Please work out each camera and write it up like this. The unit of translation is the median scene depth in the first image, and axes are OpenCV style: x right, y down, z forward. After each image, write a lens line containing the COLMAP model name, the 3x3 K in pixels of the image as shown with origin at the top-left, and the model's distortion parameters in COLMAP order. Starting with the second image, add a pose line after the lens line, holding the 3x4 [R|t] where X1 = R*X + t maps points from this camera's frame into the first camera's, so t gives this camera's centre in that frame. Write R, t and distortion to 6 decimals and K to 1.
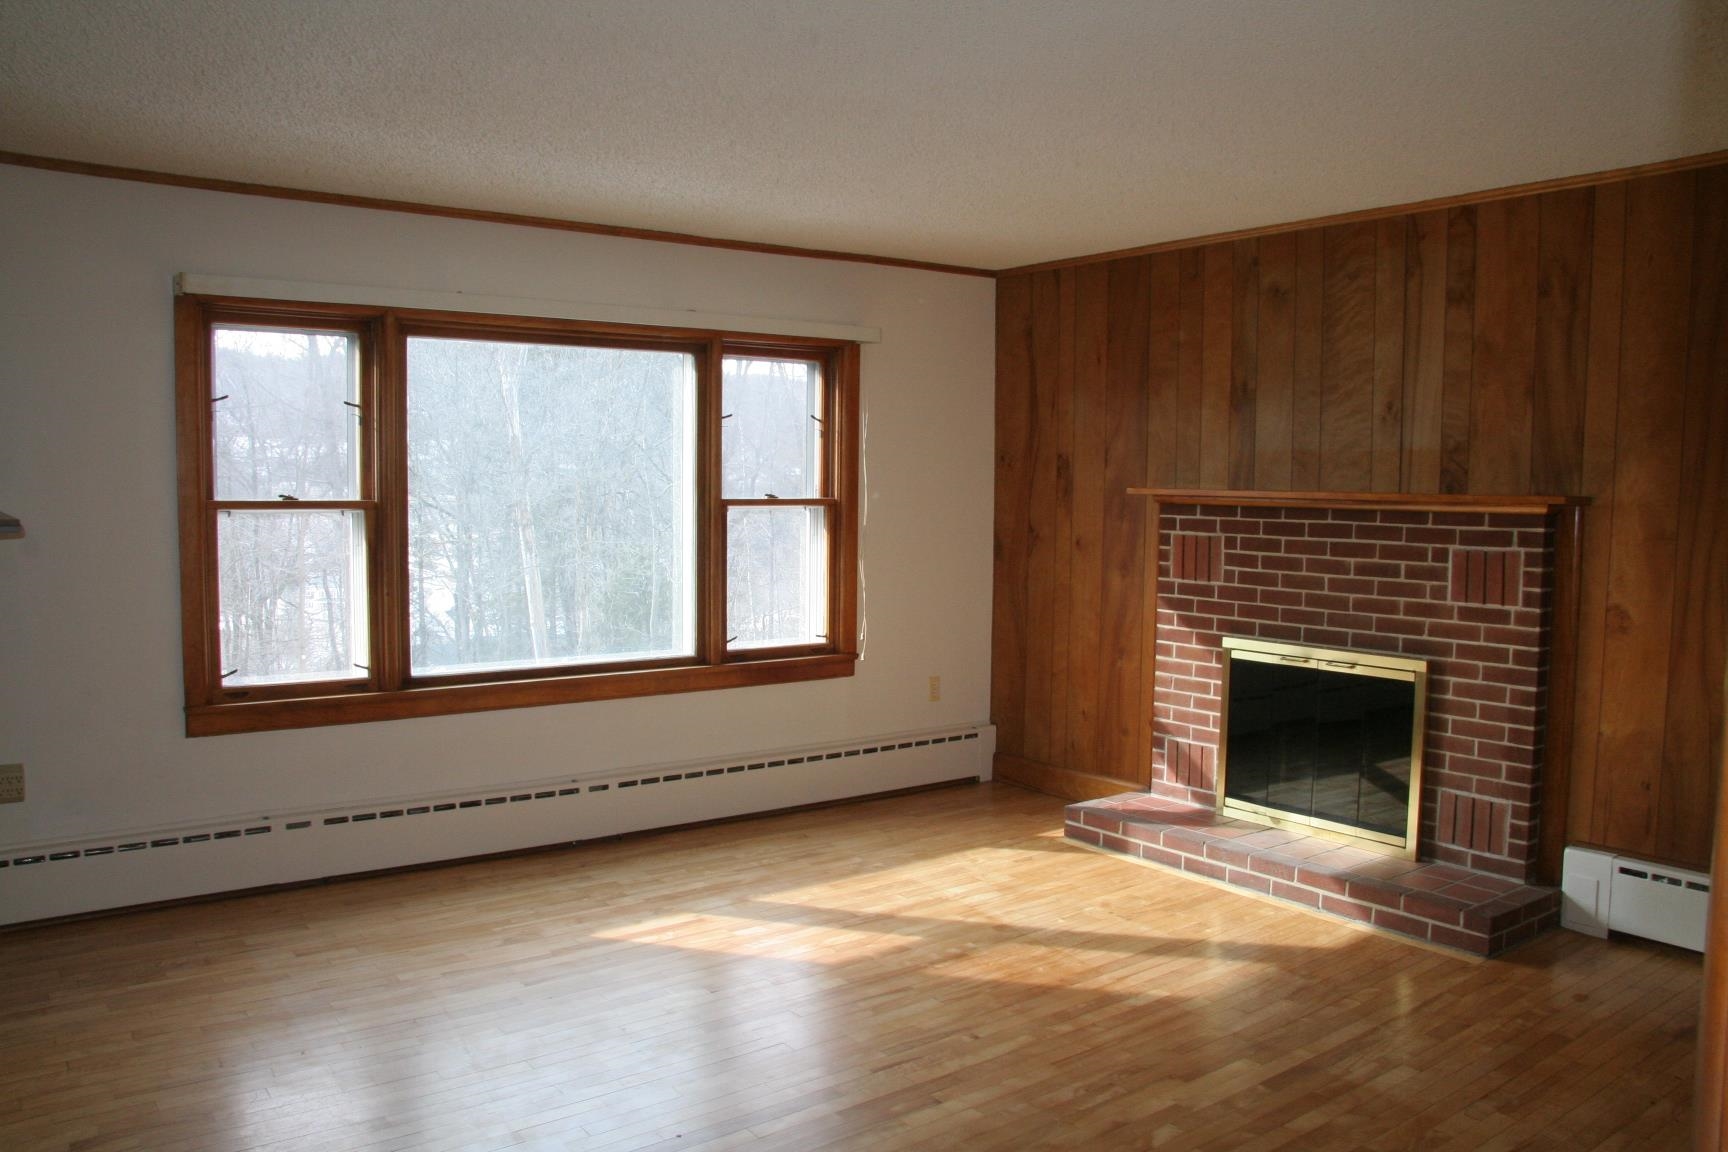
lens RADIAL K [[1355.3, 0, 855.3], [0, 1355.3, 560.2], [0, 0, 1]] dist [-0.143849, 0.088696]
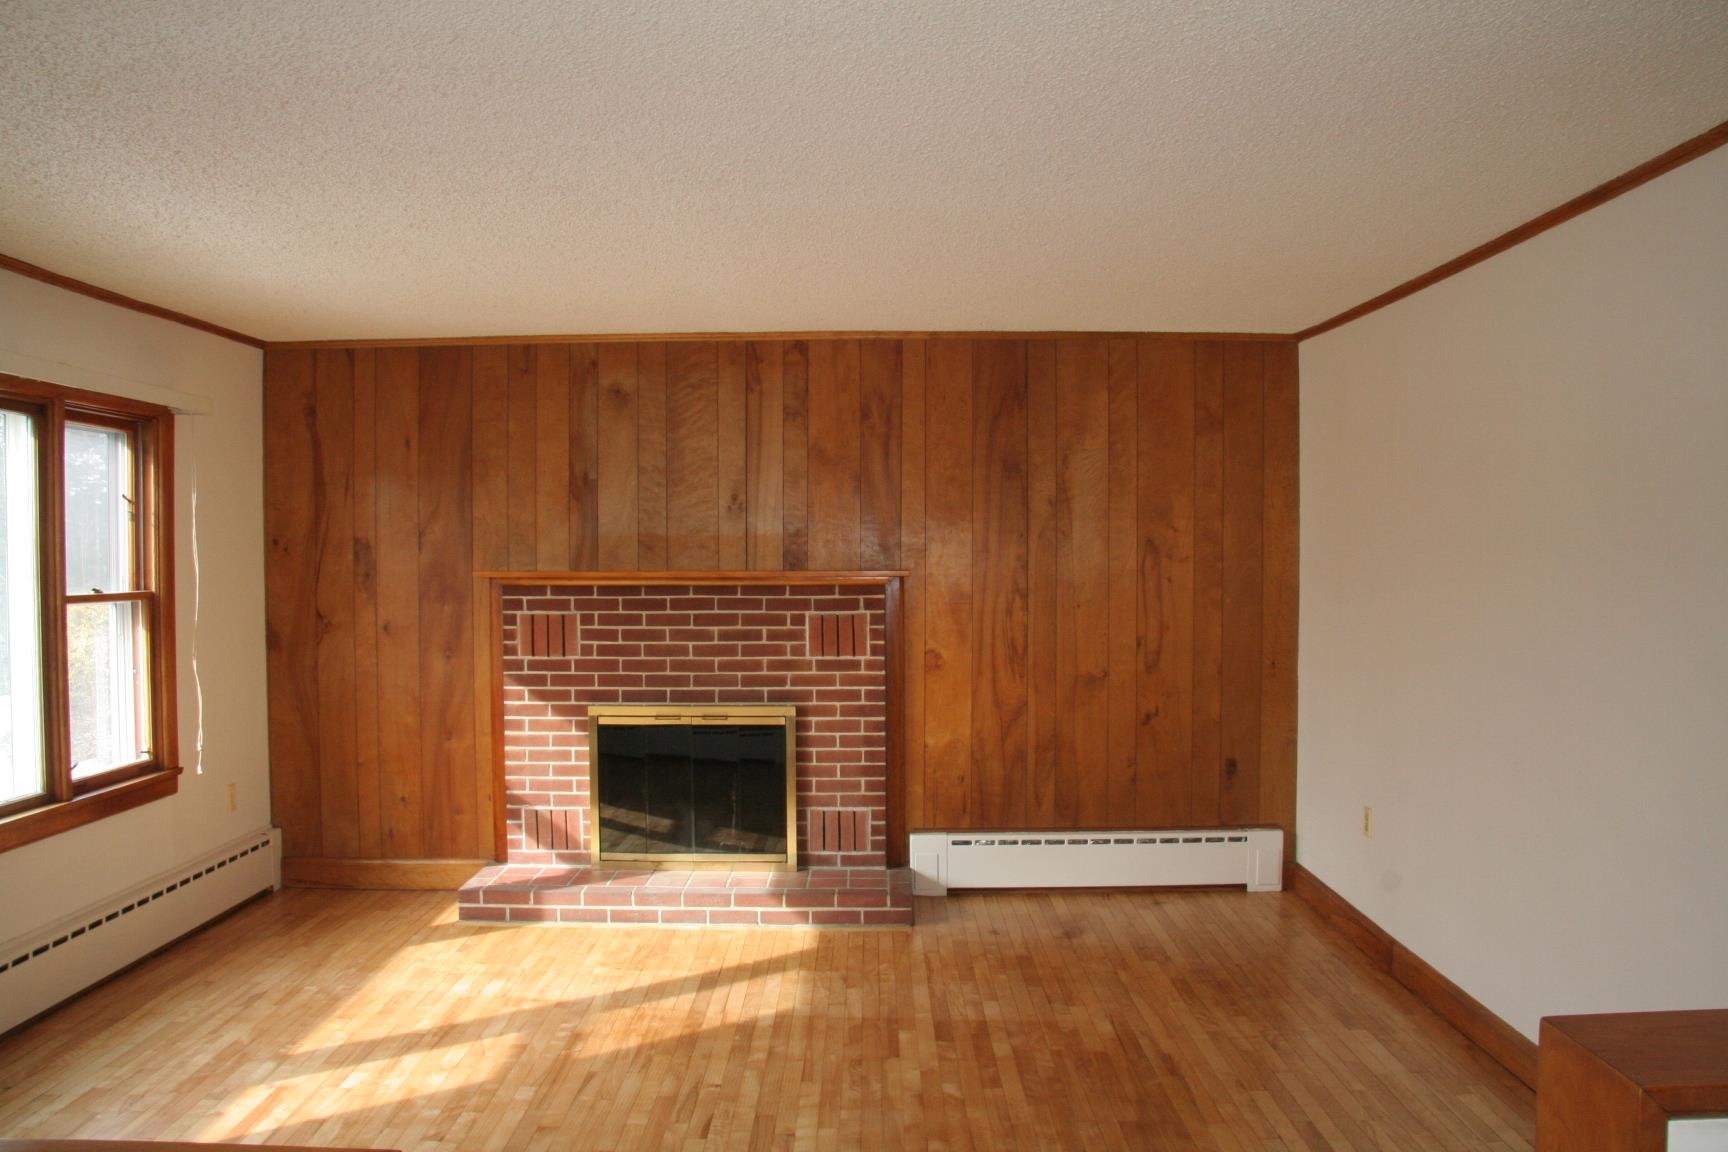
lens RADIAL K [[1355.3, 0, 855.2], [0, 1355.3, 569.8], [0, 0, 1]] dist [-0.143849, 0.088696]
pose [[0.611211, -0.021053, 0.791188, -0.485974], [0.055402, 0.998332, -0.016235, -0.025039], [-0.789526, 0.053757, 0.611358, 0.165048]]
